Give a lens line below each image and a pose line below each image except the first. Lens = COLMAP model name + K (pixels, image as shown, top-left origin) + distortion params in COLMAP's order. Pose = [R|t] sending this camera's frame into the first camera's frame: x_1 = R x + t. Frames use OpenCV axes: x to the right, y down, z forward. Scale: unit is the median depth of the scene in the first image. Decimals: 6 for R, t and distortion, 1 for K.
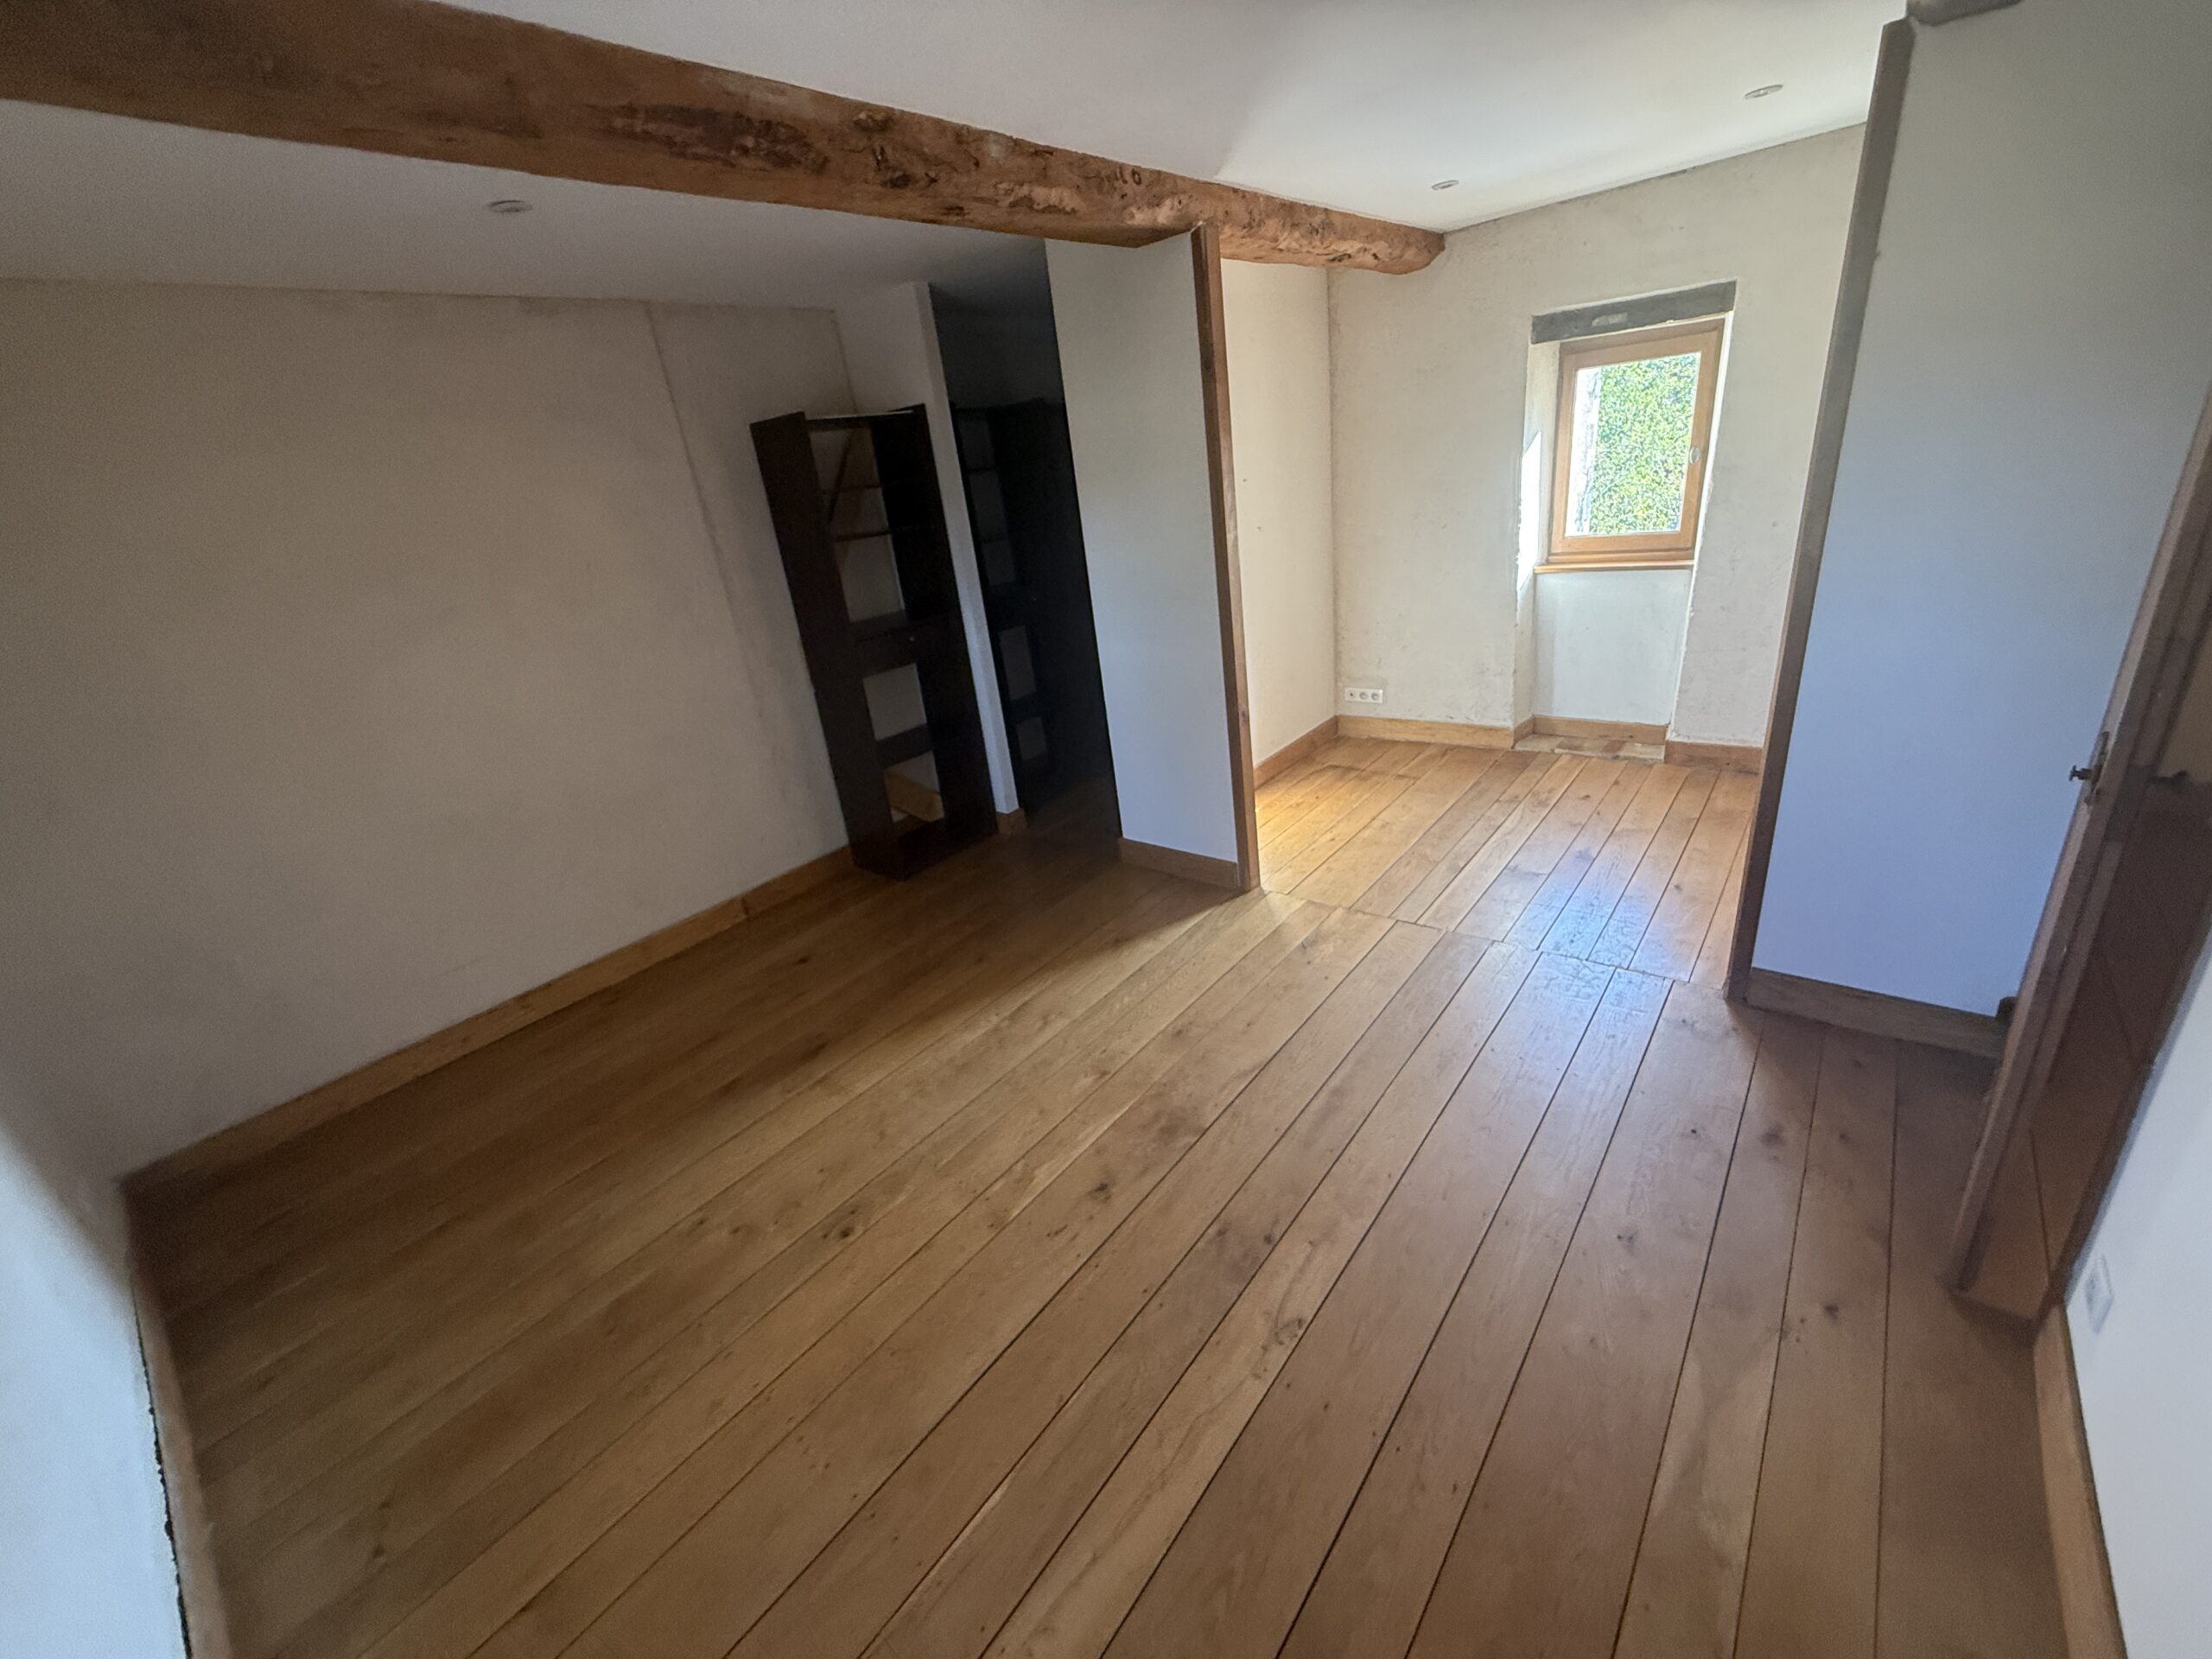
lens RADIAL K [[885.6, 0, 1103.9], [0, 885.6, 826.1], [0, 0, 1]] dist [0.001135, 0.000035]
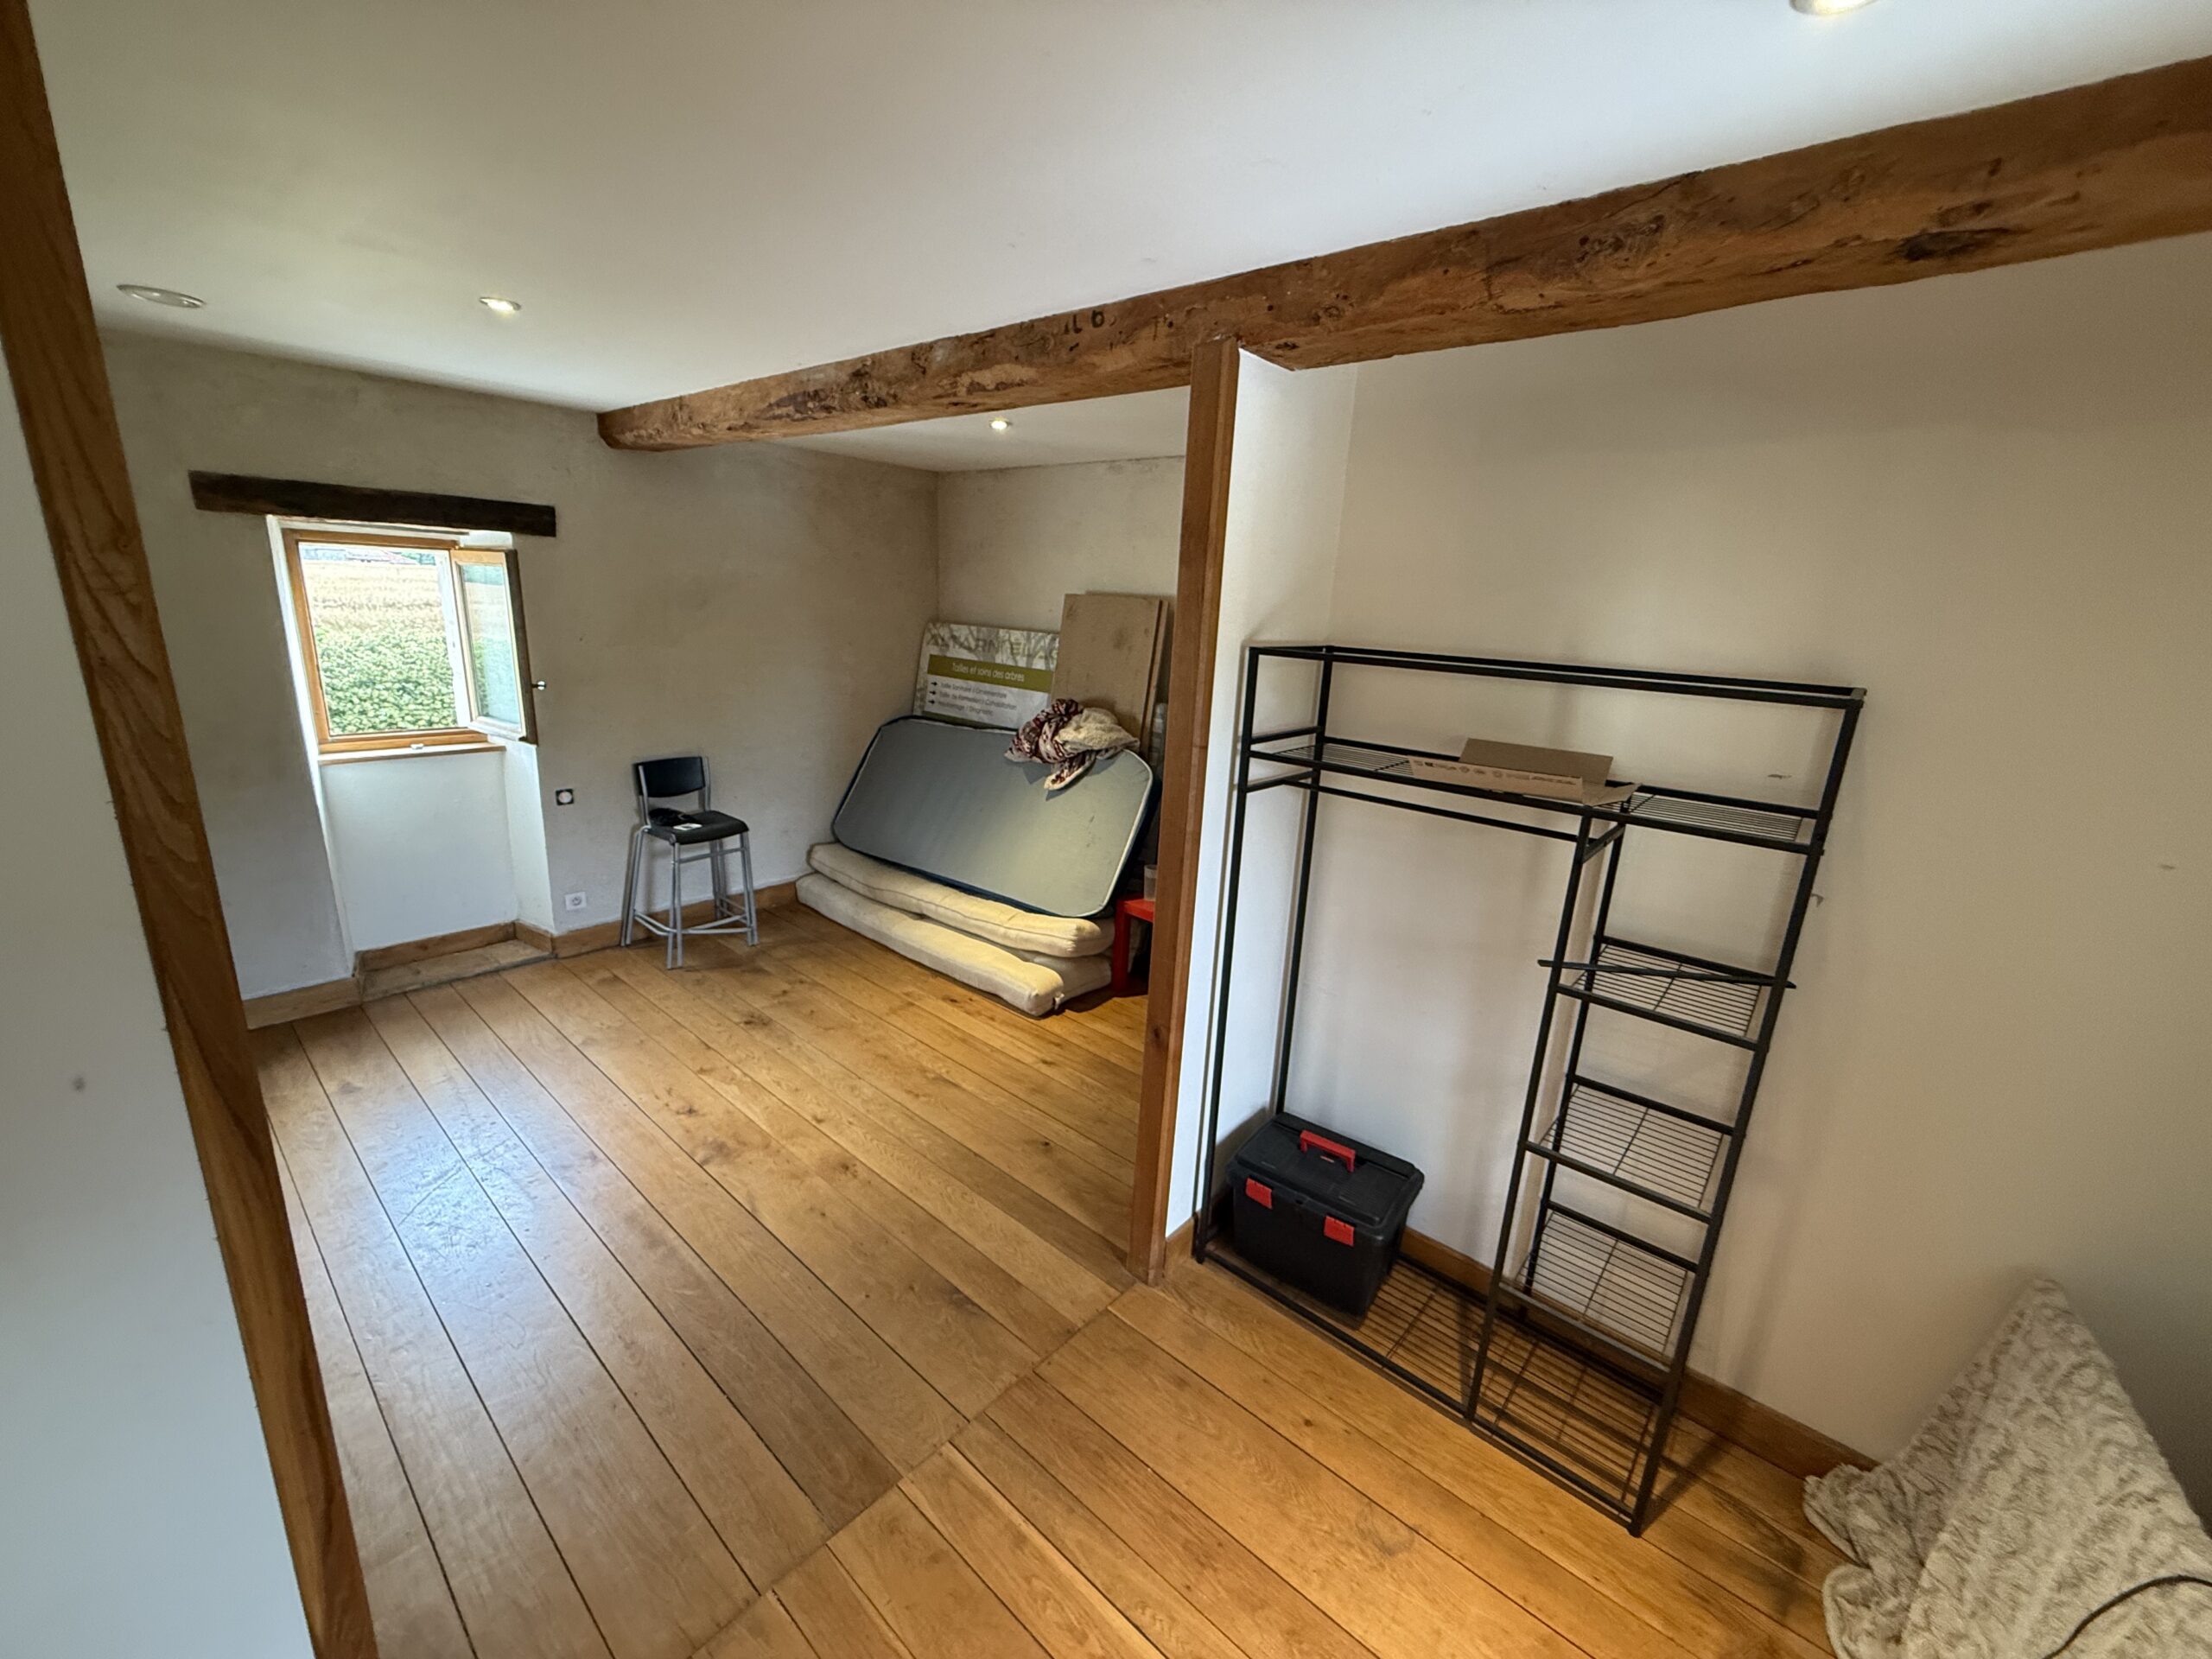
lens RADIAL K [[885.6, 0, 1105.7], [0, 885.6, 825.3], [0, 0, 1]] dist [0.001135, 0.000035]
pose [[-0.029957, 0.367603, -0.929500, 1.119053], [-0.429537, 0.834942, 0.344050, -0.723846], [0.902552, 0.409562, 0.132886, 1.258137]]
